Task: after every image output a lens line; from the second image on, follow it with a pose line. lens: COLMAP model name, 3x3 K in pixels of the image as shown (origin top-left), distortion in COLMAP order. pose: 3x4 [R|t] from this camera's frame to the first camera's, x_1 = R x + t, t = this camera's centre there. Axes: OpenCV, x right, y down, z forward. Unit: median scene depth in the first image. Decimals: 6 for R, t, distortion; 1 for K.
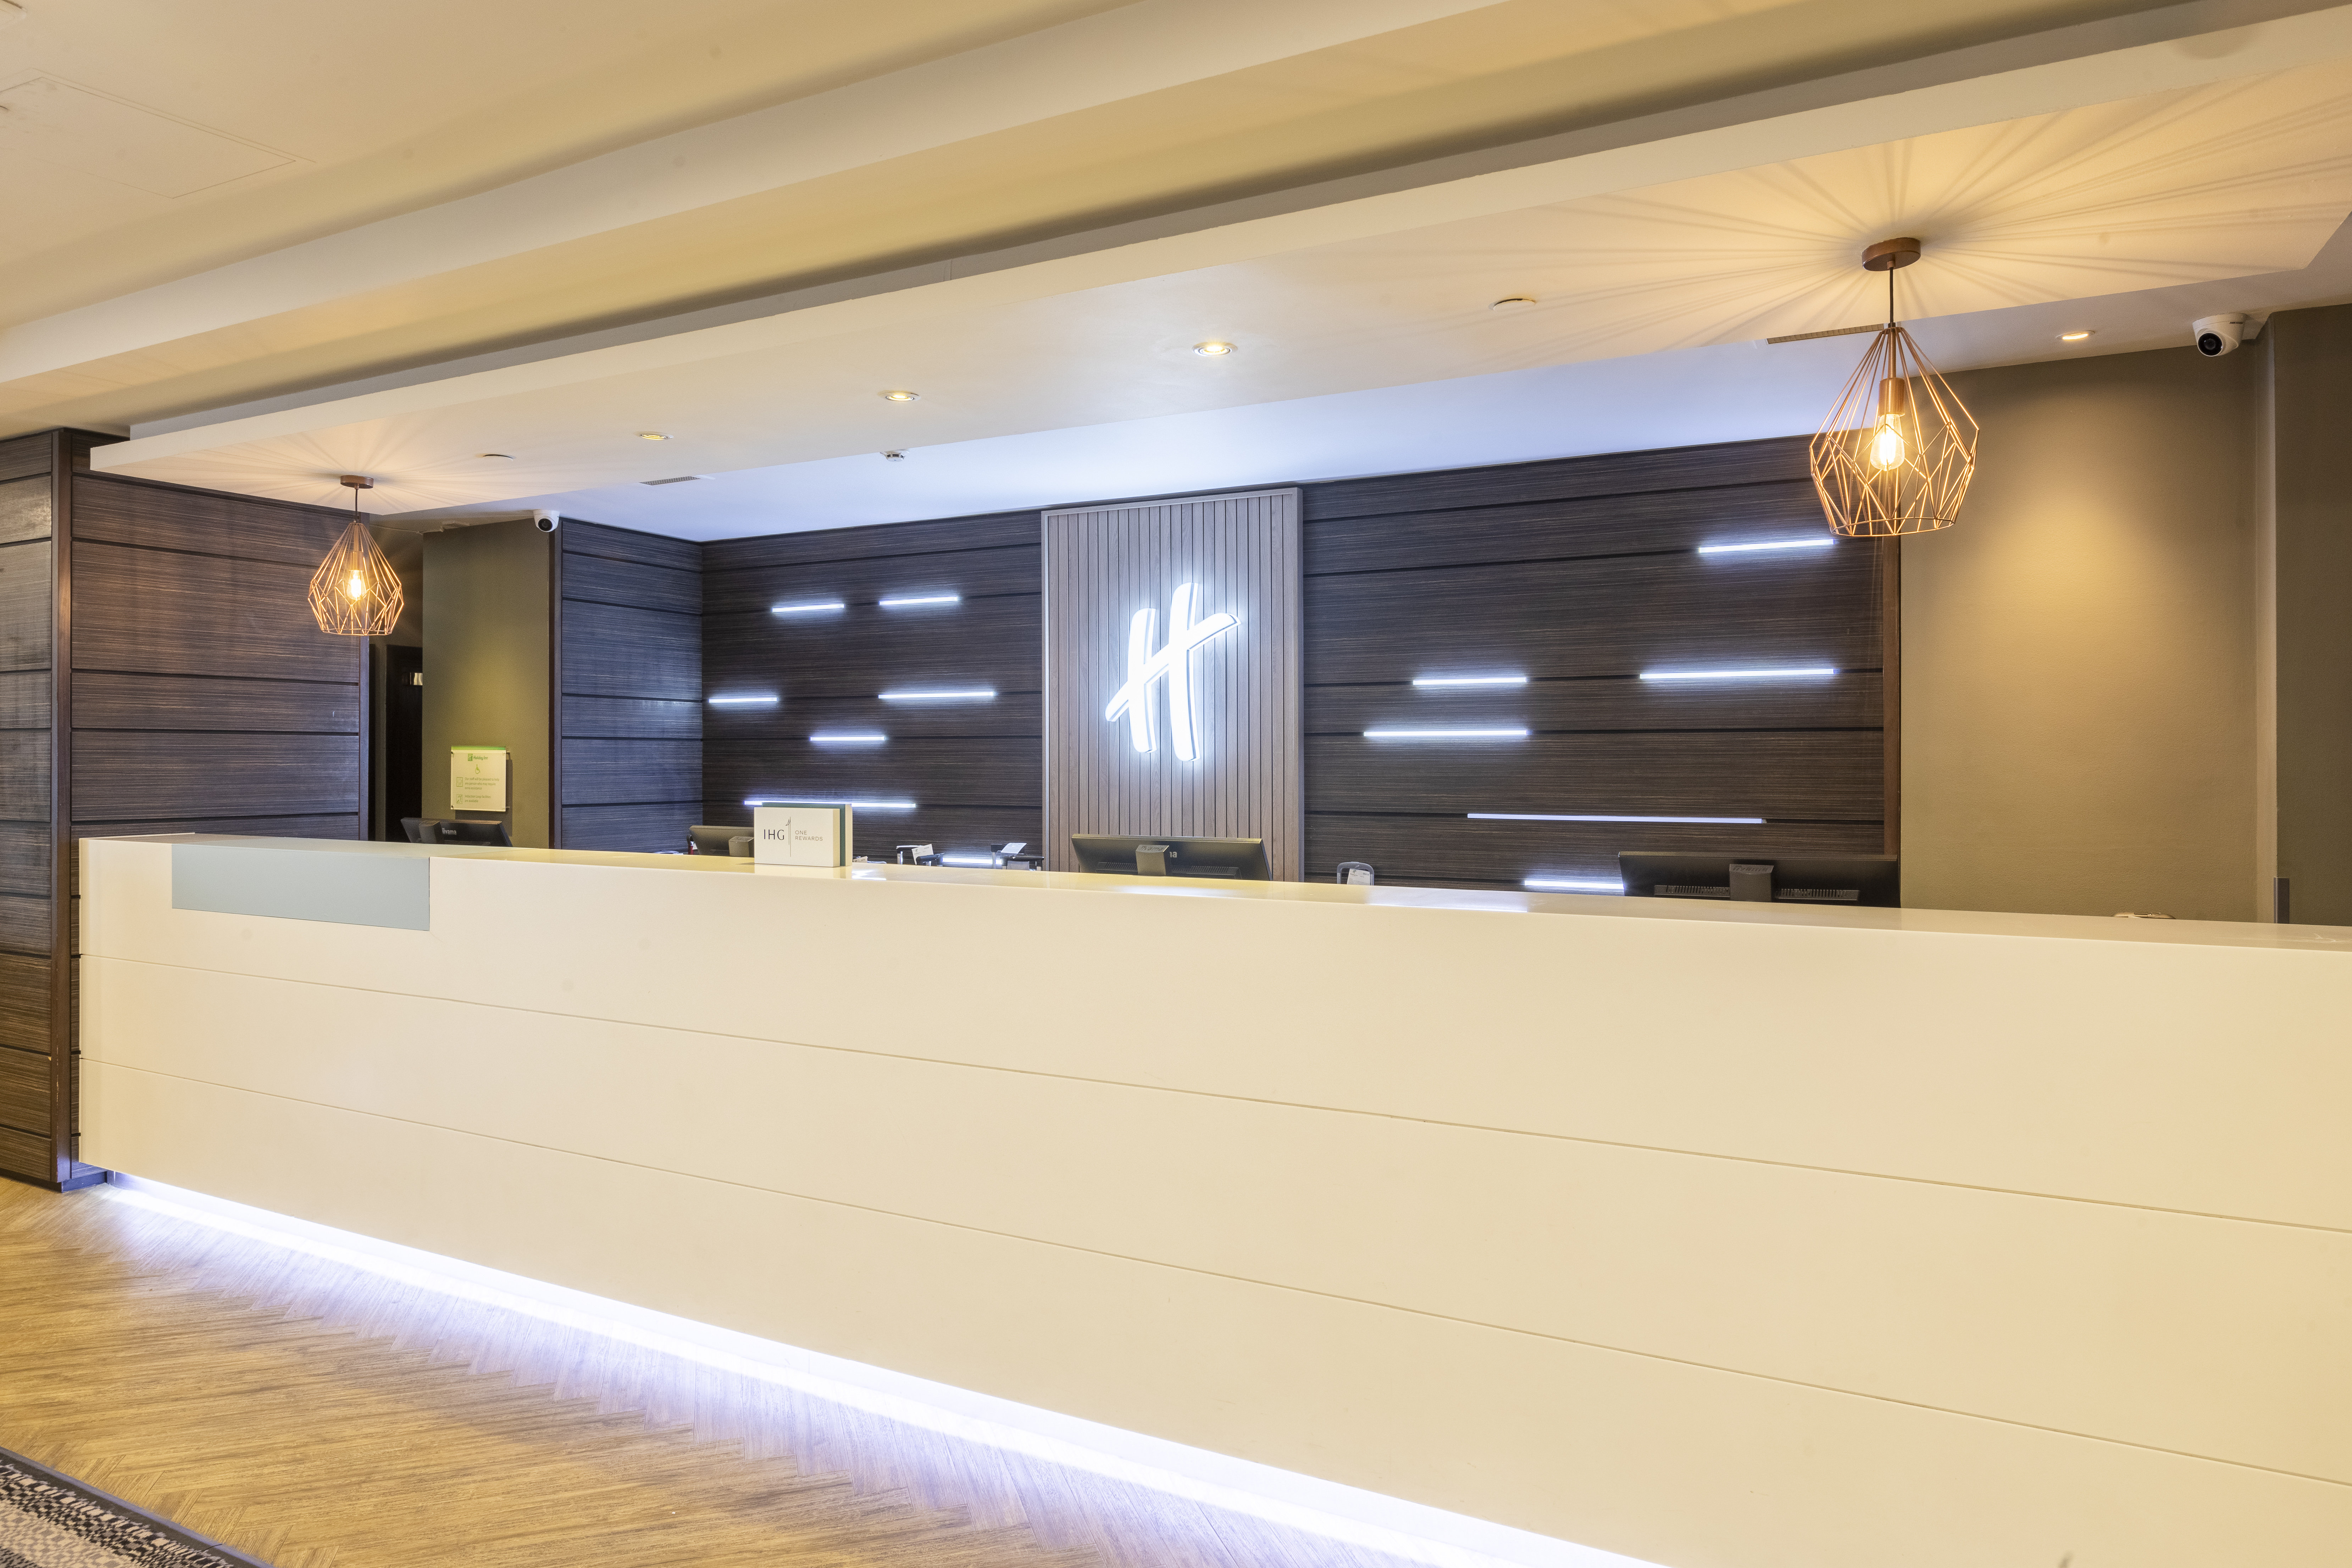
lens RADIAL K [[1423.1, 0, 1176.0], [0, 1423.1, 784.0], [0, 0, 1]] dist [0.020390, -0.023950]
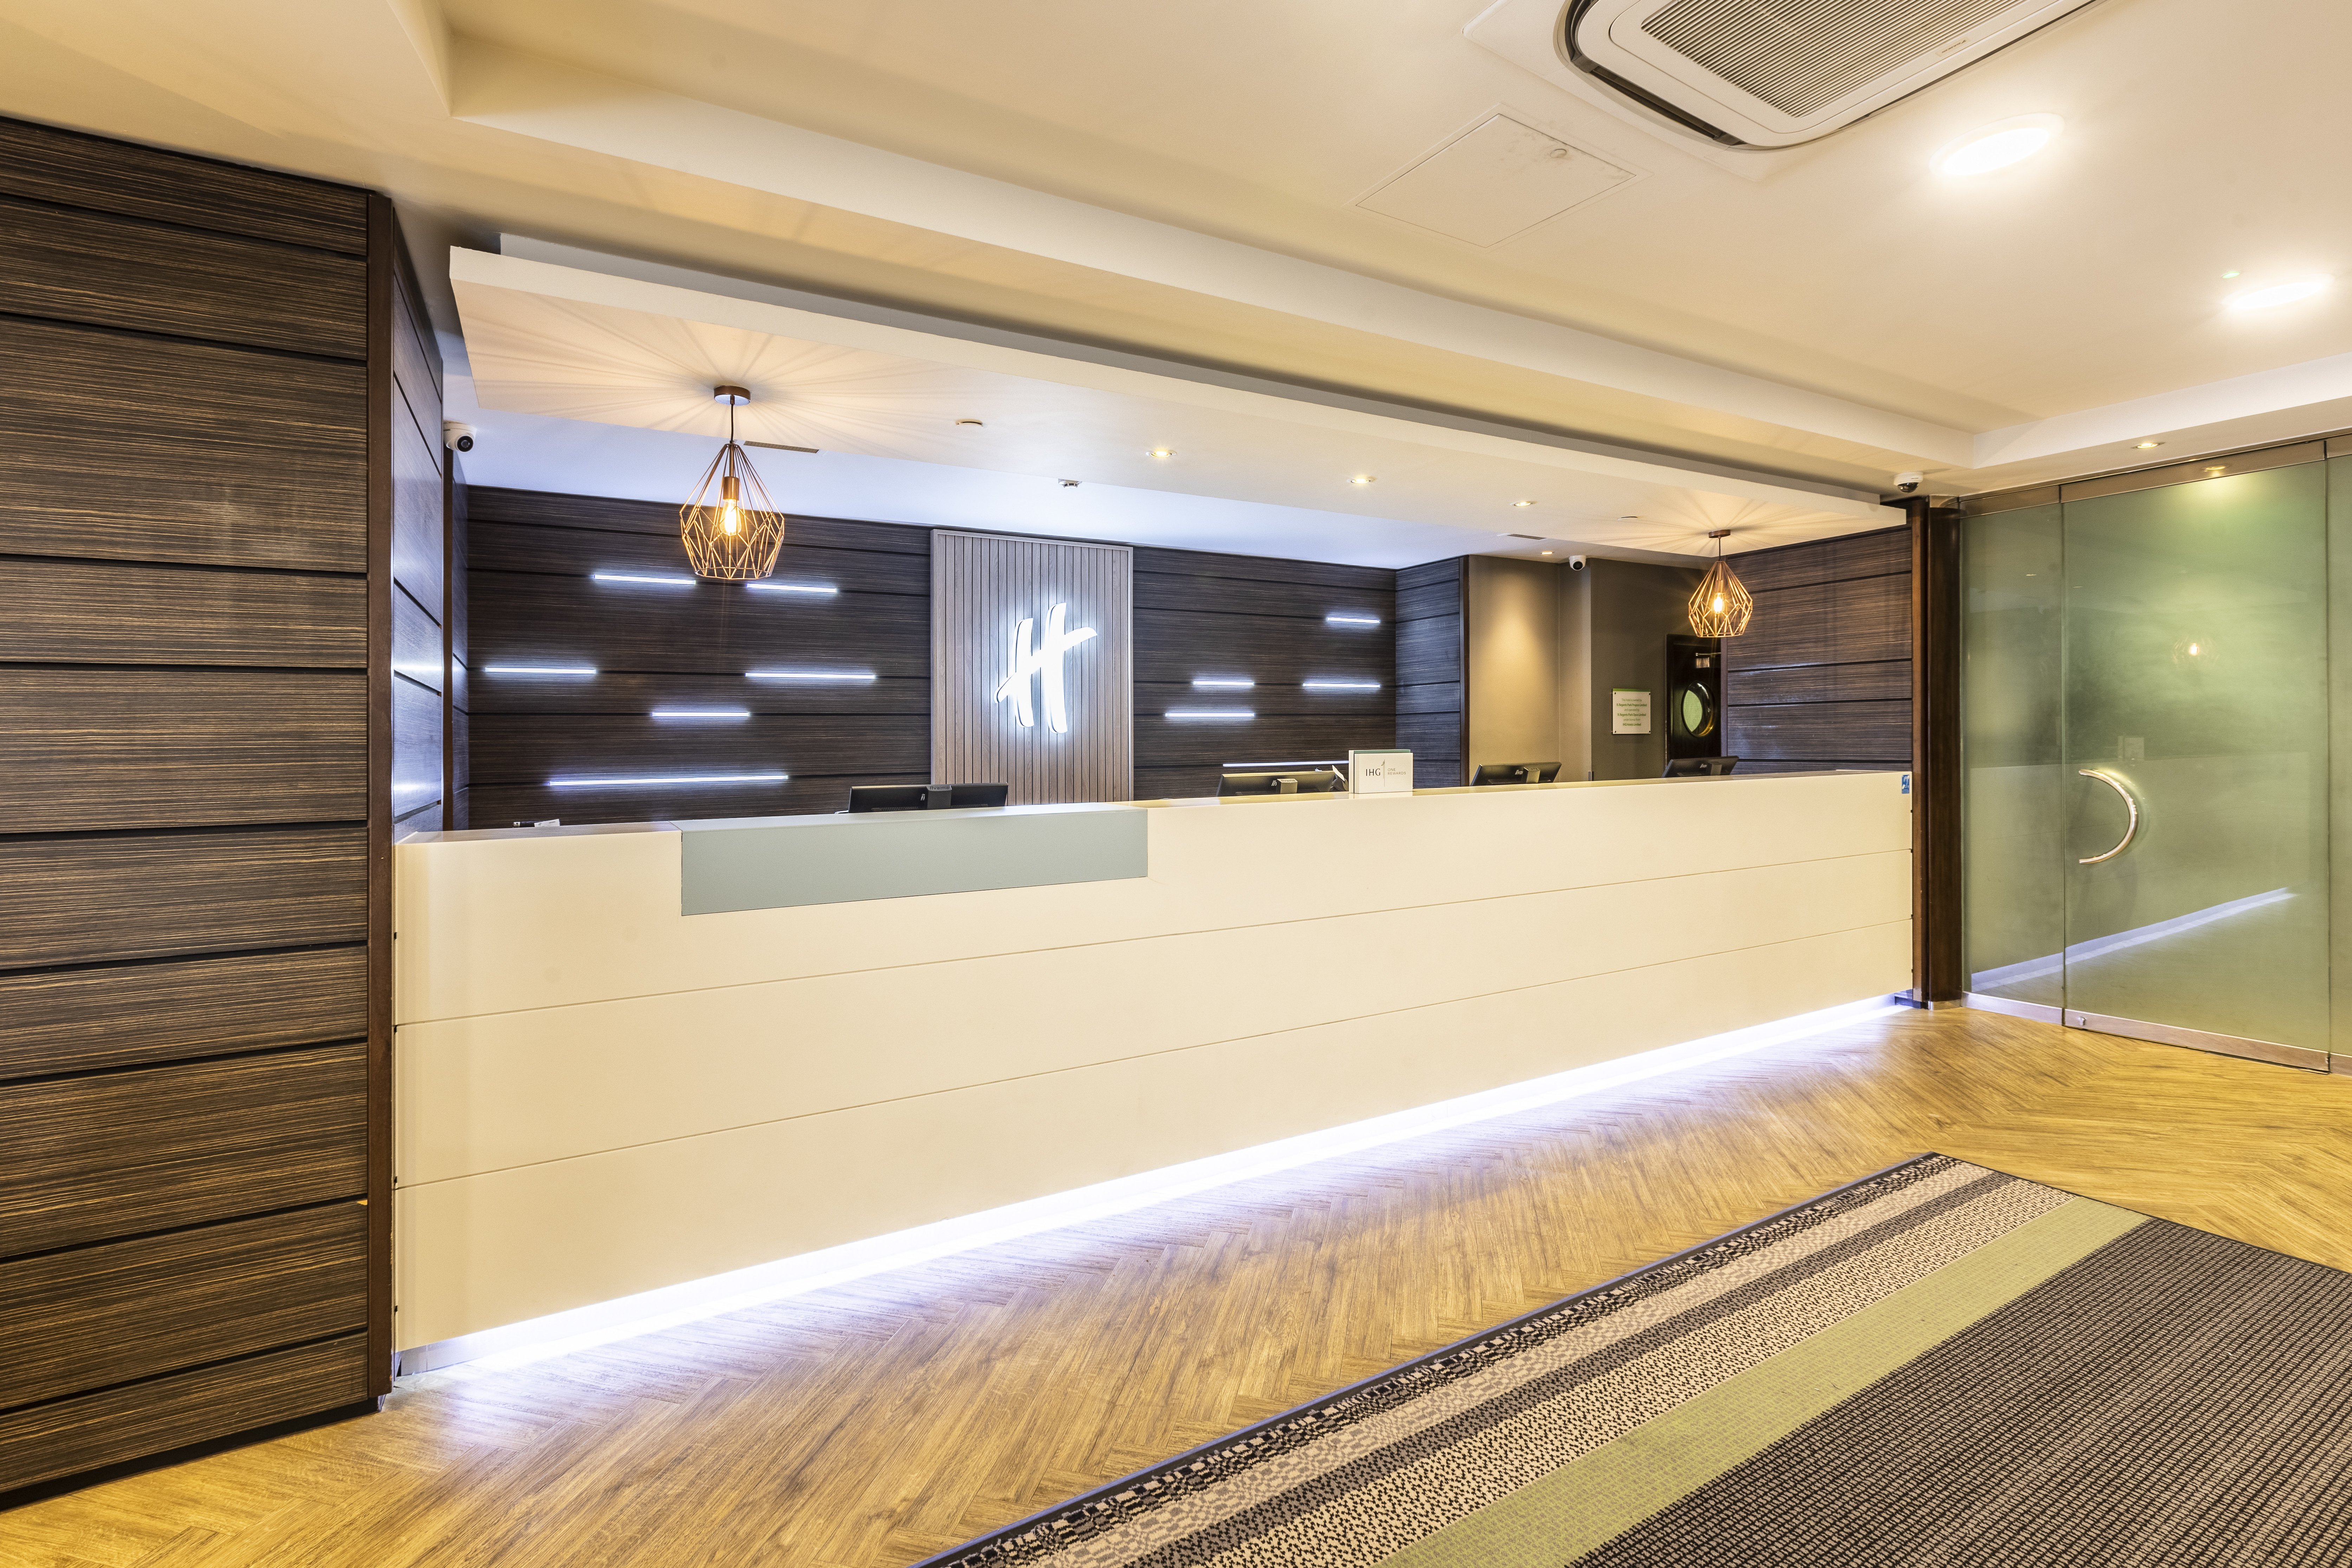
lens RADIAL K [[963.3, 0, 1359.2], [0, 963.3, 724.3], [0, 0, 1]] dist [-0.001655, -0.000212]
pose [[0.526786, 0.004523, 0.849986, -0.674726], [0.030155, 0.999257, -0.024006, 0.006401], [-0.849463, 0.038277, 0.526258, 0.297332]]
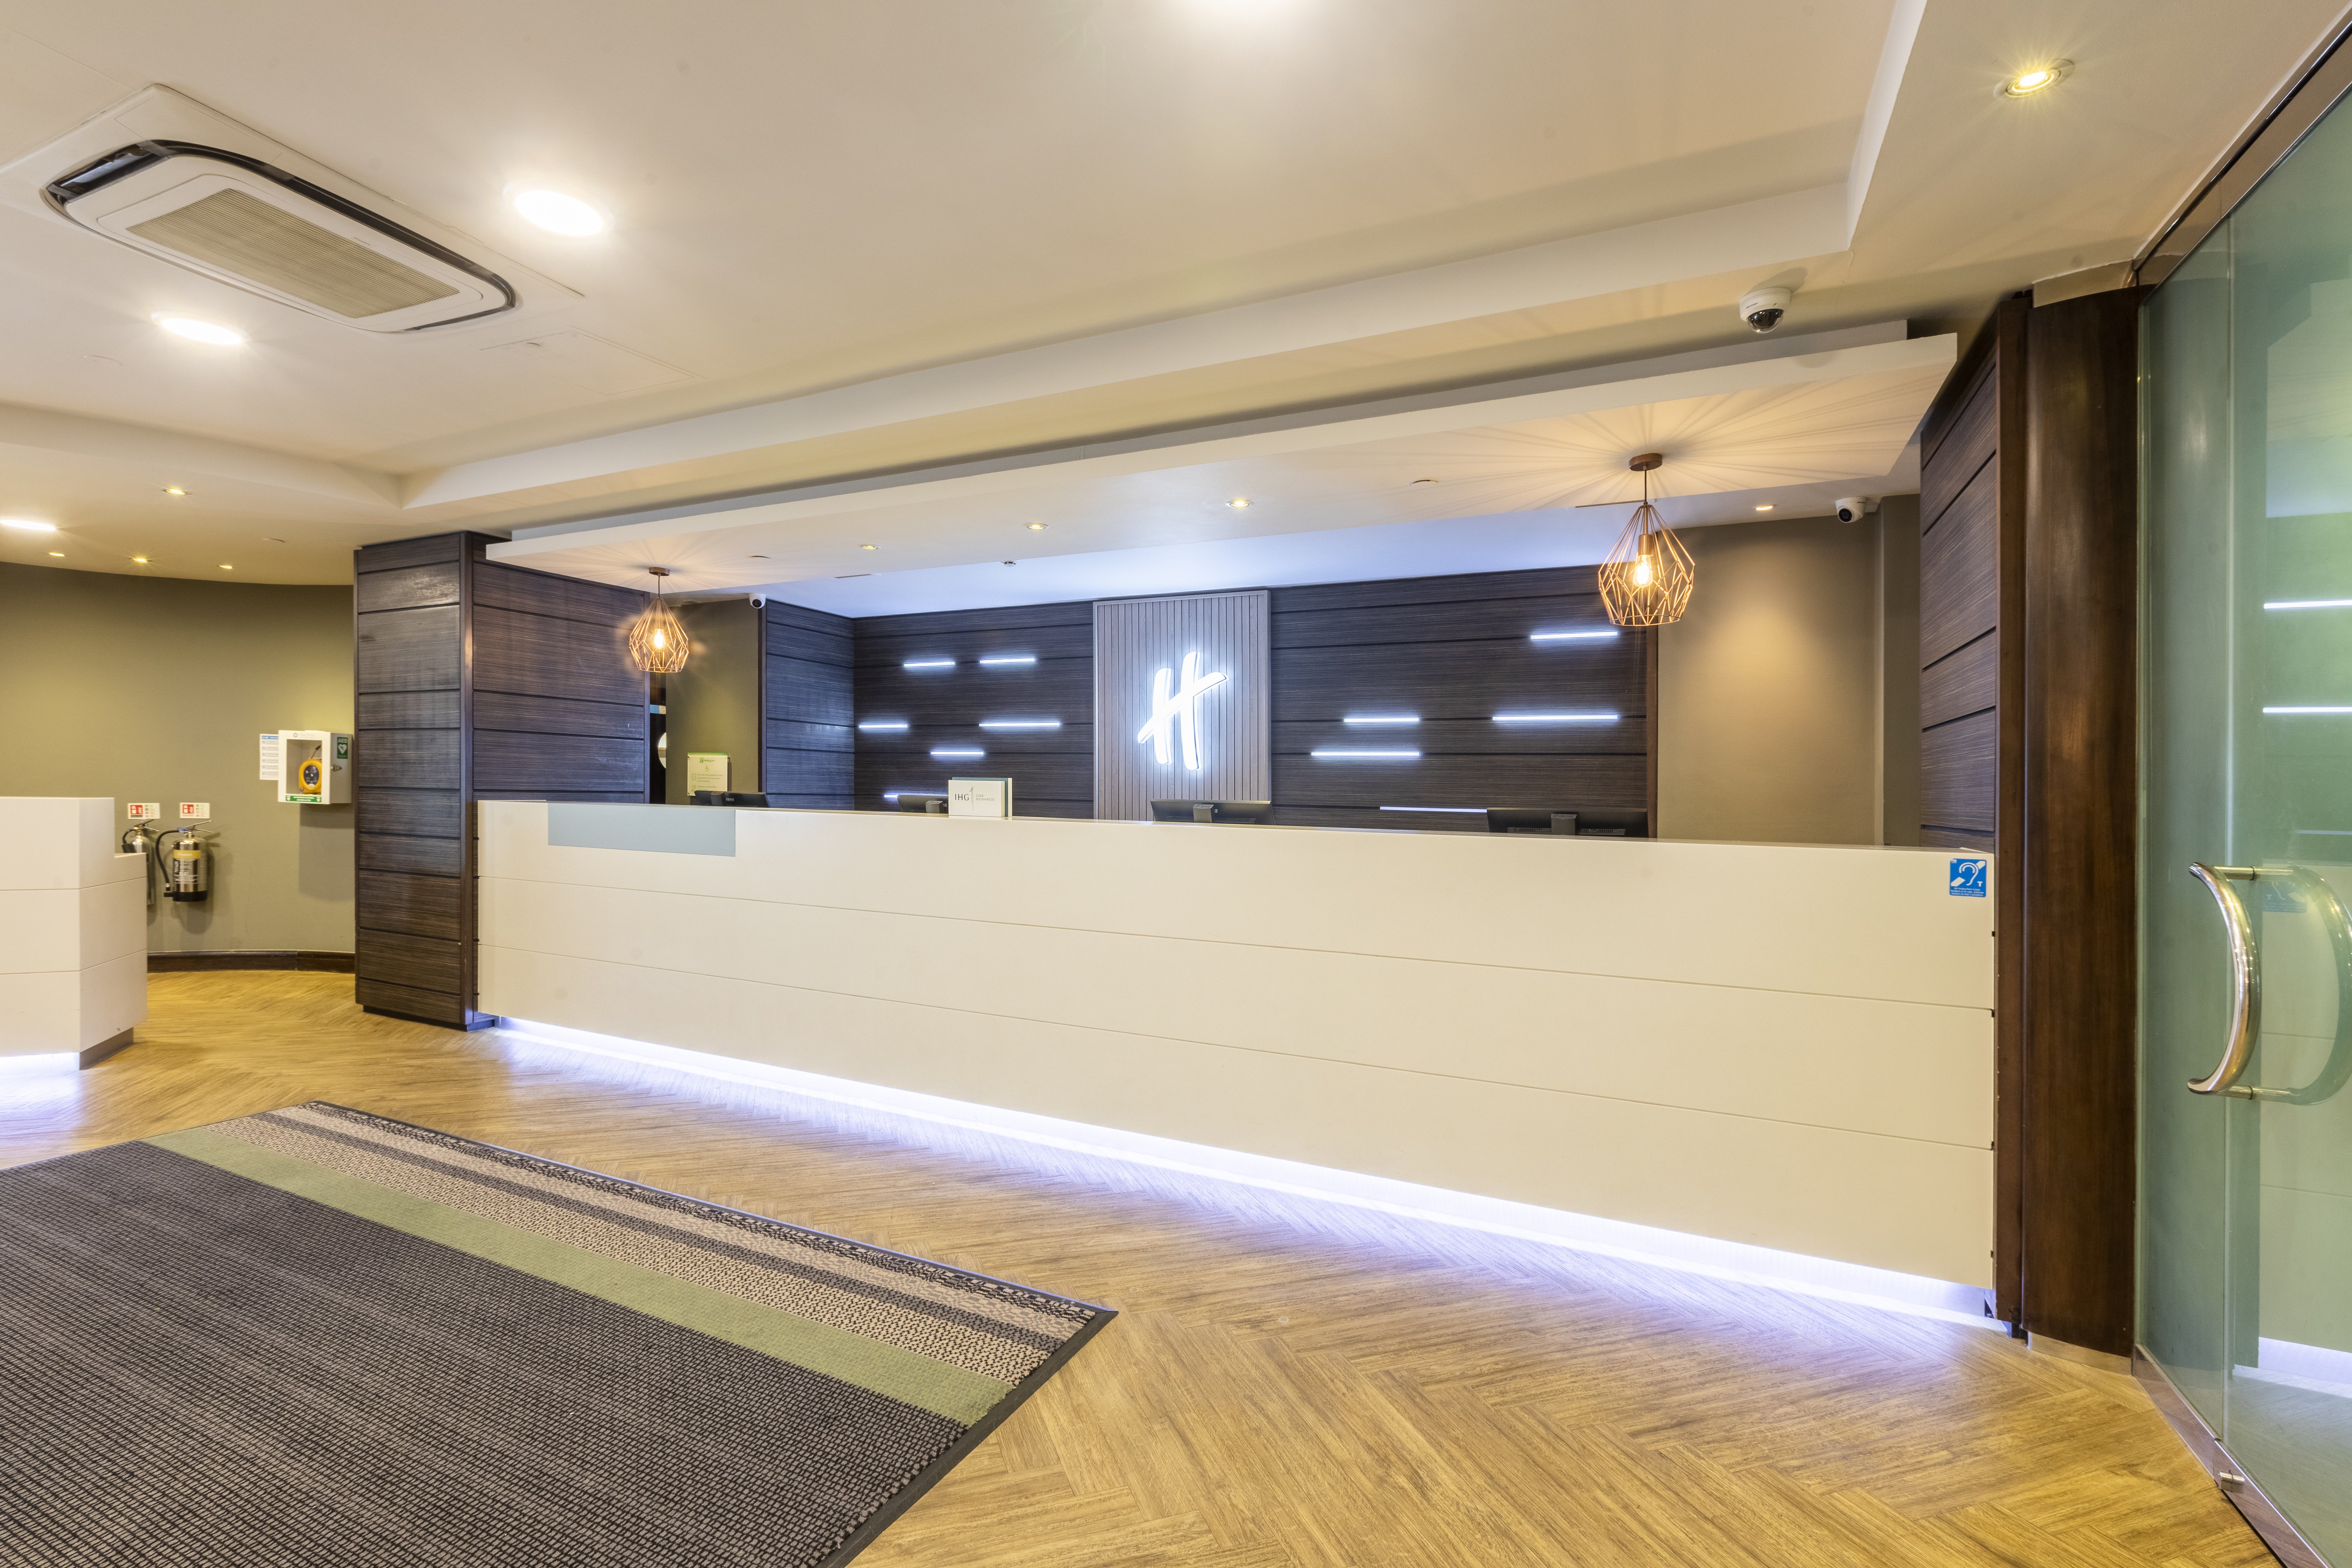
lens RADIAL K [[1075.4, 0, 1181.0], [0, 1075.4, 775.6], [0, 0, 1]] dist [0.003354, 0.000005]
pose [[0.998996, 0.016926, 0.041490, -0.054786], [-0.015478, 0.999268, -0.034973, 0.031223], [-0.042052, 0.034296, 0.998527, -0.134847]]
